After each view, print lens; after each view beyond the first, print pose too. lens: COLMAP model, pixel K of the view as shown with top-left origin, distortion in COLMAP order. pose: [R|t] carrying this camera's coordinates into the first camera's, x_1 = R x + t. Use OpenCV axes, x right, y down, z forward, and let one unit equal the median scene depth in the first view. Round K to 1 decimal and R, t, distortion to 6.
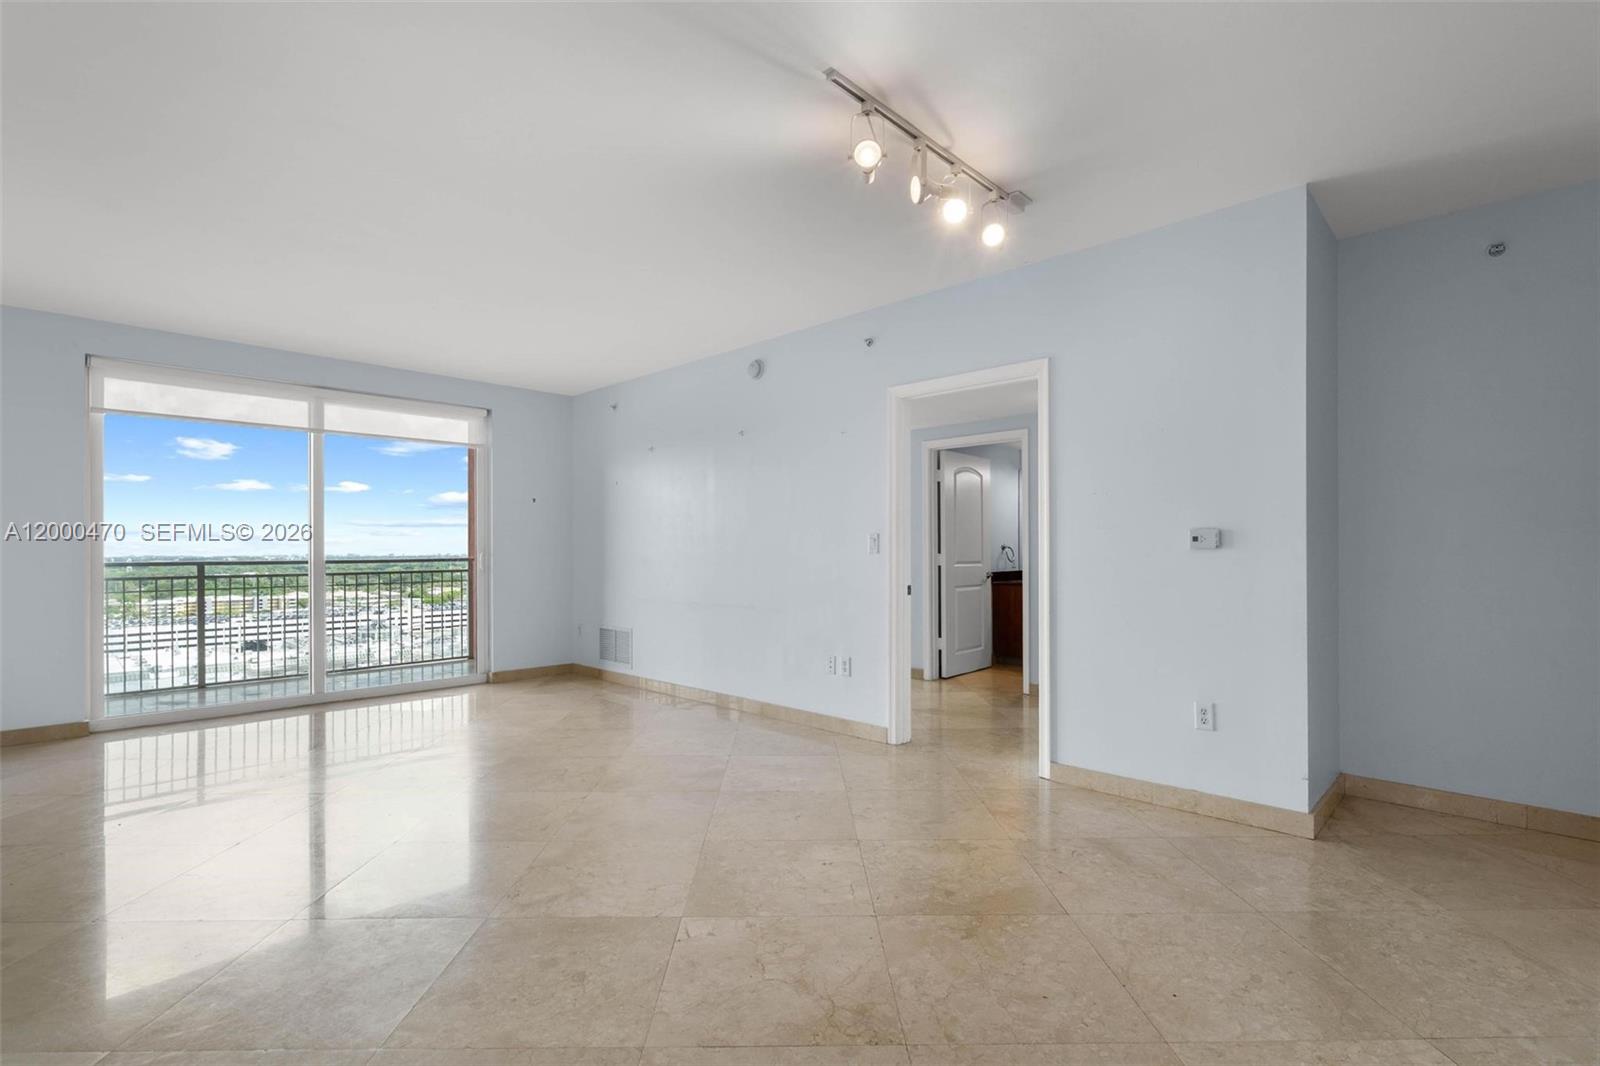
lens RADIAL K [[738.3, 0, 808.2], [0, 738.3, 534.0], [0, 0, 1]] dist [-0.010187, 0.003832]
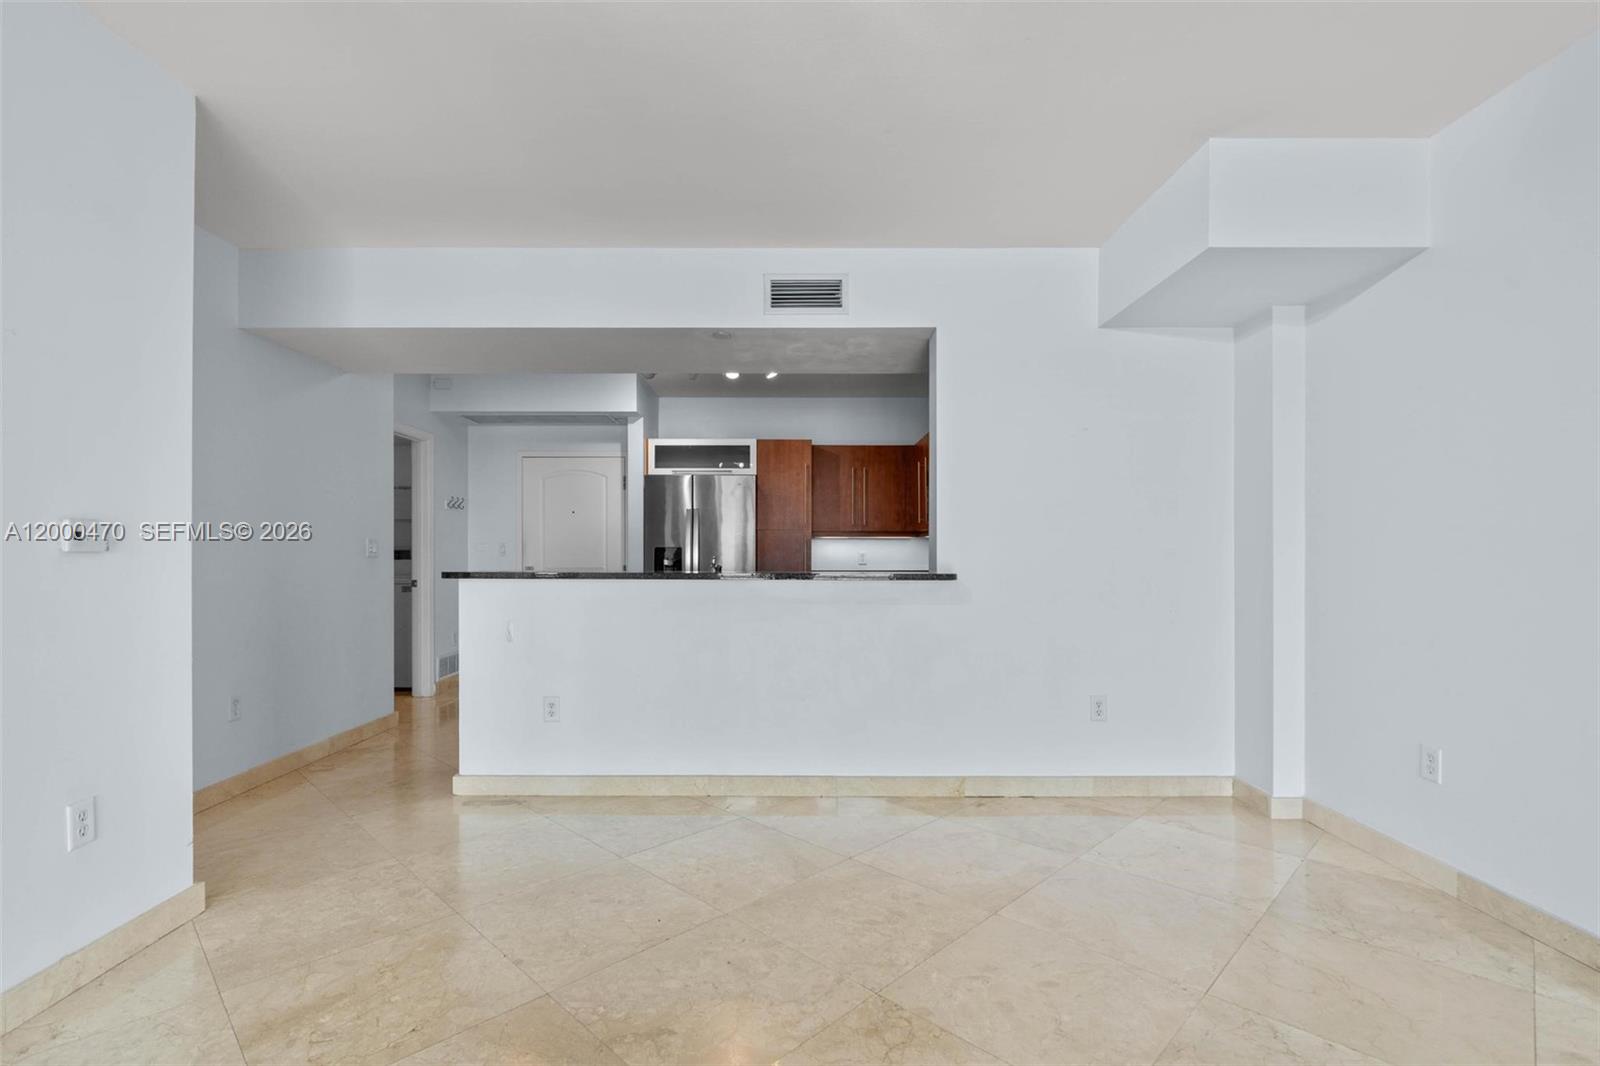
lens RADIAL K [[738.3, 0, 784.5], [0, 738.3, 550.2], [0, 0, 1]] dist [-0.010187, 0.003832]
pose [[-0.684697, 0.004530, 0.728814, -0.224240], [-0.014726, 0.999691, -0.020048, 0.015571], [-0.728679, -0.024460, -0.684418, 0.712974]]
